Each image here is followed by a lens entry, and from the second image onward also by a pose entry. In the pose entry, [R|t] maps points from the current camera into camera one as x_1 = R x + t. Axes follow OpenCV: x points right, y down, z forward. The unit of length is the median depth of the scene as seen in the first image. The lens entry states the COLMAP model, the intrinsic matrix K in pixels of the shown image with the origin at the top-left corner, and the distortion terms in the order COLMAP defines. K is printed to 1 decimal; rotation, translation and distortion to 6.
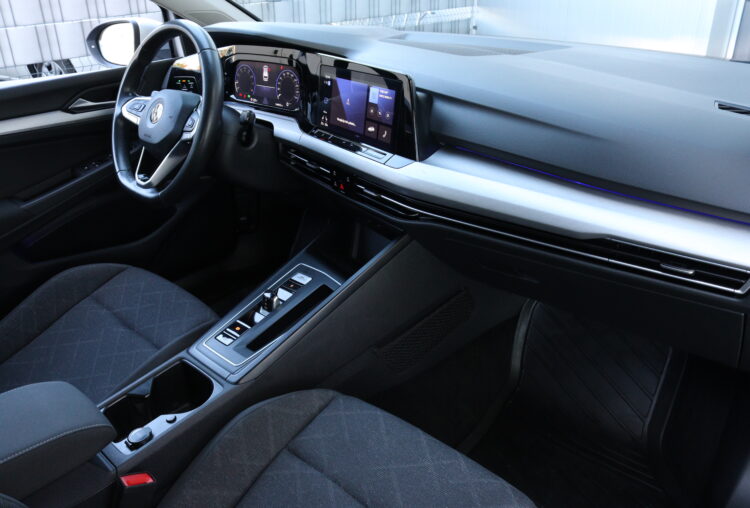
lens RADIAL K [[646.5, 0, 380.5], [0, 646.5, 238.8], [0, 0, 1]] dist [-0.137450, 0.096506]
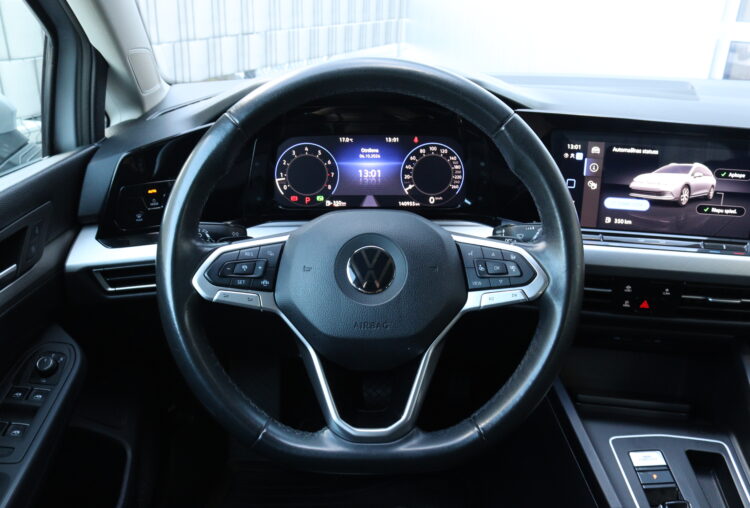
lens RADIAL K [[646.5, 0, 374.2], [0, 646.5, 251.7], [0, 0, 1]] dist [-0.137450, 0.096506]
pose [[0.715207, -0.219537, 0.663538, -0.724272], [0.252769, 0.966371, 0.047280, -0.249622], [-0.651603, 0.133907, 0.746647, 0.717832]]
